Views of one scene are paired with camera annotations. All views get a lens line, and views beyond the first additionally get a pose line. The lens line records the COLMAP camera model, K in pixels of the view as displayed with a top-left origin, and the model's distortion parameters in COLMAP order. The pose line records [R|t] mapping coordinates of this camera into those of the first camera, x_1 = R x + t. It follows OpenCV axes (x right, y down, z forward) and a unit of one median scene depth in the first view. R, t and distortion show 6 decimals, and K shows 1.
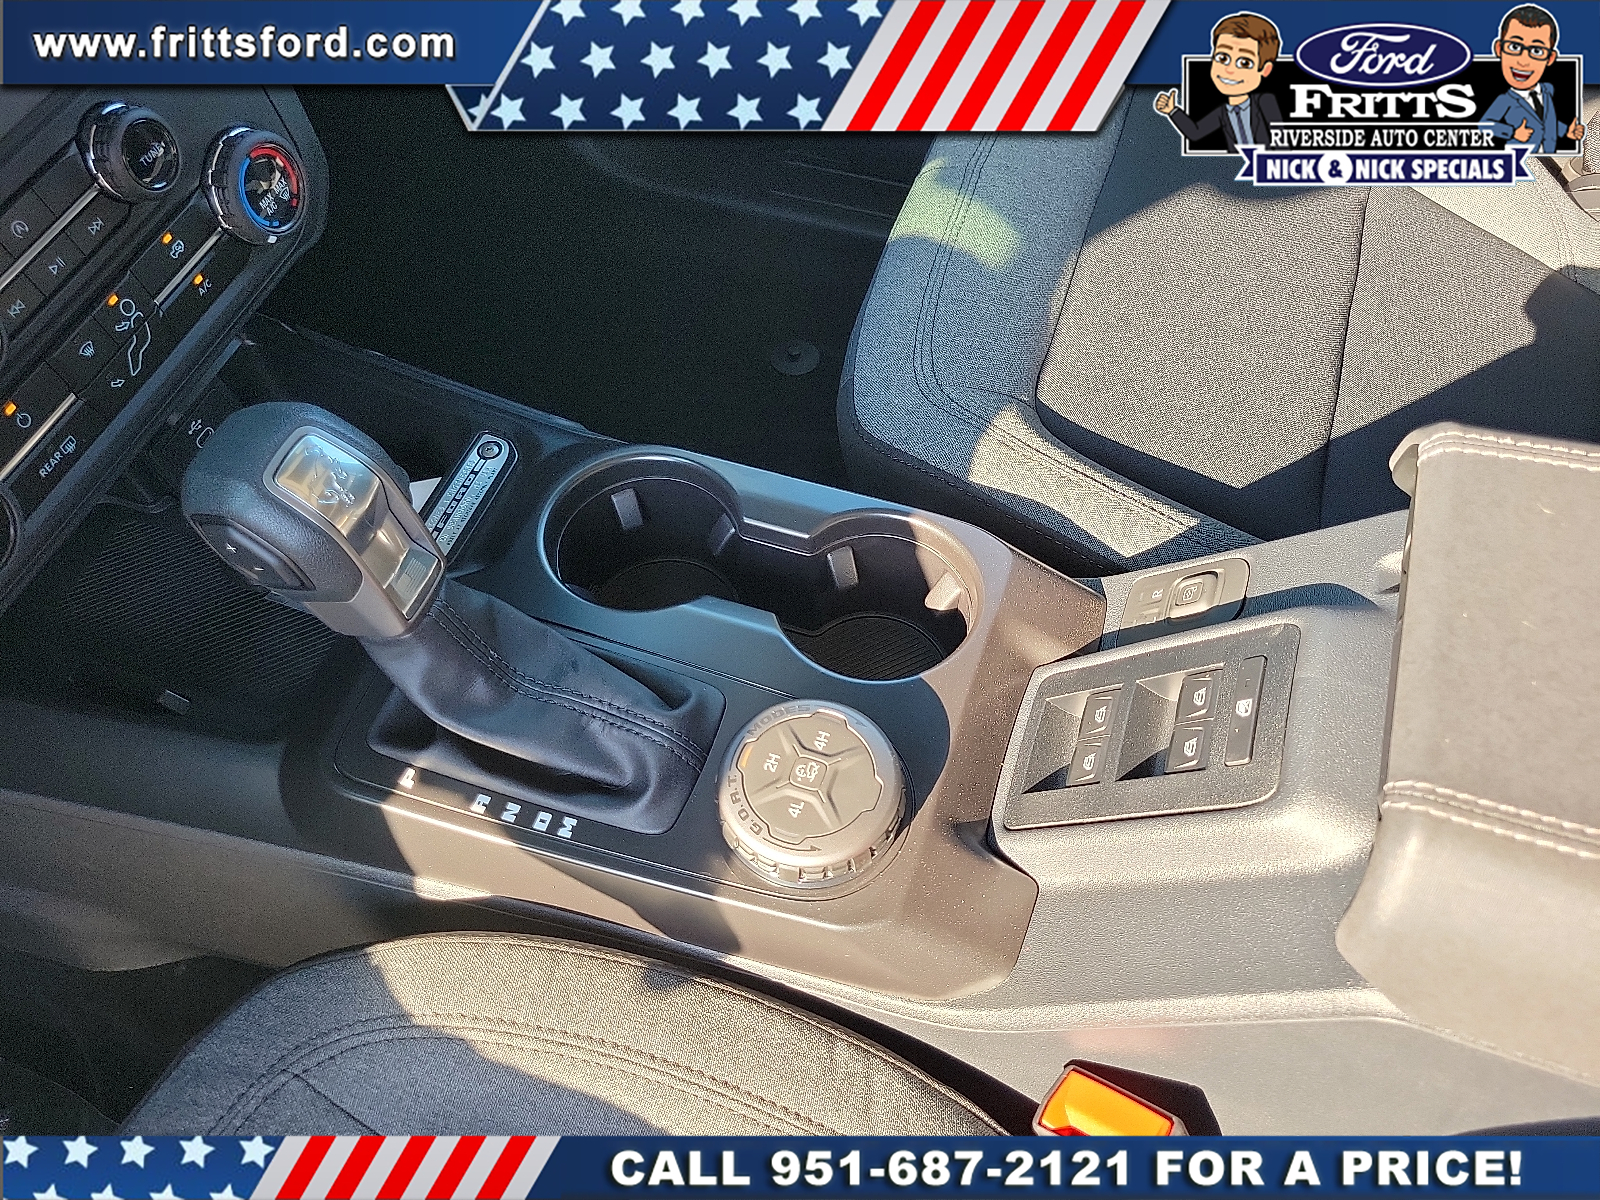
lens RADIAL K [[1213.0, 0, 803.6], [0, 1213.0, 613.2], [0, 0, 1]] dist [0.008969, -0.009173]
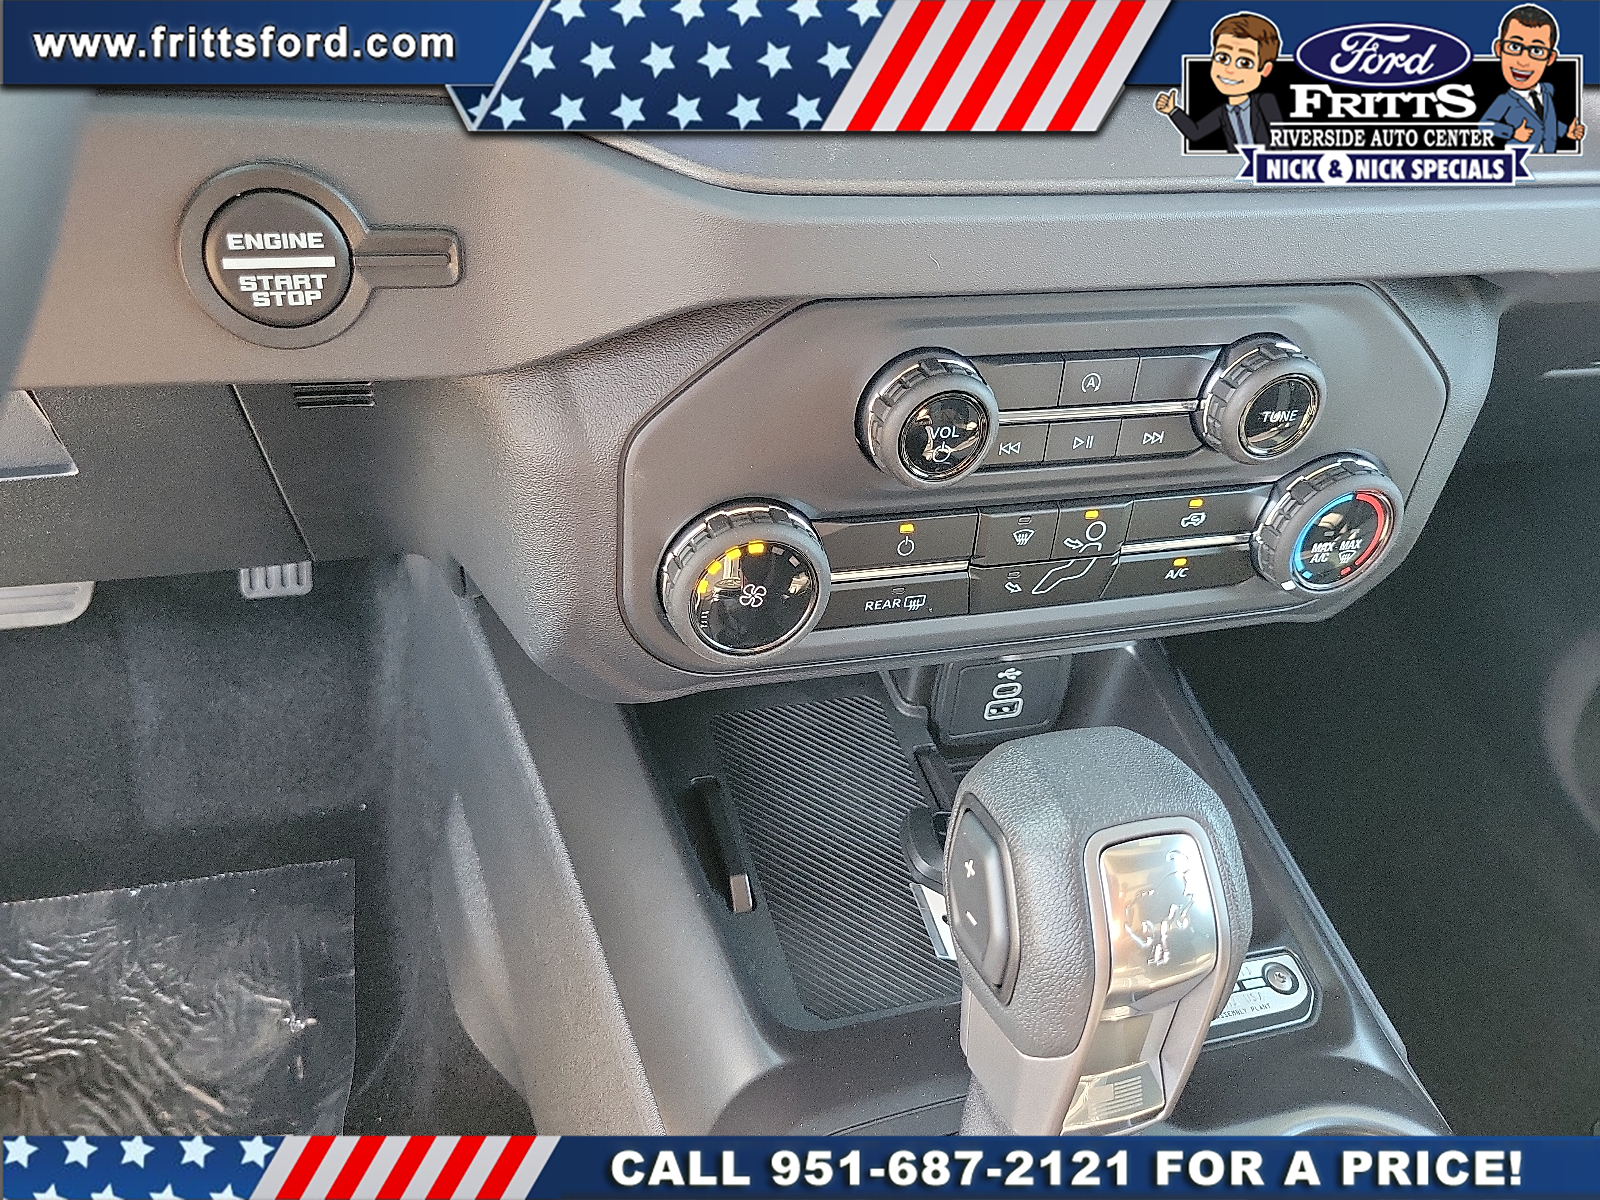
lens RADIAL K [[1213.0, 0, 797.7], [0, 1213.0, 599.2], [0, 0, 1]] dist [0.008969, -0.009173]
pose [[0.581260, 0.613370, -0.534709, -0.233379], [-0.753542, 0.653745, -0.069227, -0.029195], [0.307102, 0.443164, 0.842196, 0.321214]]
